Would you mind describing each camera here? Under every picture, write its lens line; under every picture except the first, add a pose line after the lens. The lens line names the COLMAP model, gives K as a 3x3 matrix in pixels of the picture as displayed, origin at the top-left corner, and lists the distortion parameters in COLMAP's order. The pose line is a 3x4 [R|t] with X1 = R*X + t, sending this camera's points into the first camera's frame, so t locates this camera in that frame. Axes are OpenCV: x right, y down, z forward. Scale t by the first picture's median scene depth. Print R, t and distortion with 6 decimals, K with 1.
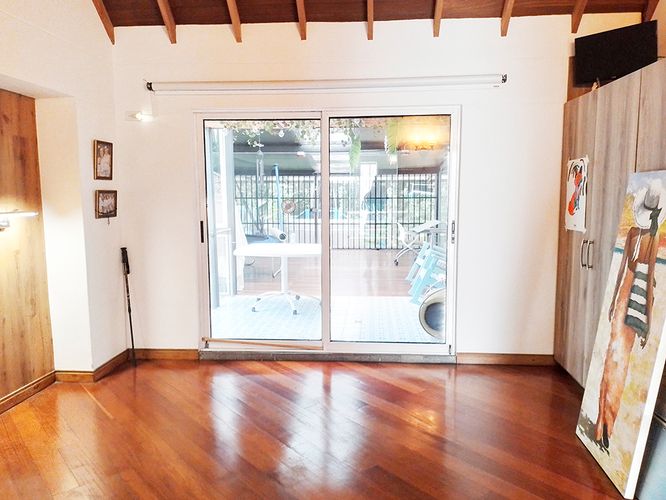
lens RADIAL K [[482.7, 0, 333.0], [0, 482.7, 250.0], [0, 0, 1]] dist [-0.001423, -0.006095]
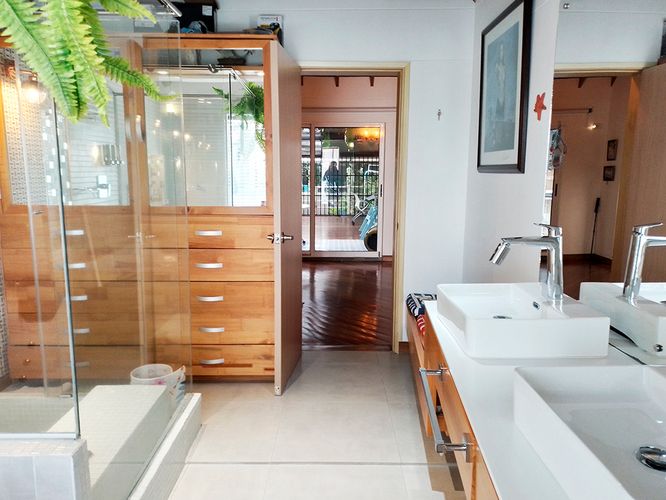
lens RADIAL K [[482.7, 0, 333.0], [0, 482.7, 250.0], [0, 0, 1]] dist [-0.001423, -0.006095]
pose [[0.996671, -0.004756, 0.081384, -0.028208], [0.001533, 0.999213, 0.039627, 0.038401], [-0.081508, -0.039371, 0.995895, -0.274861]]
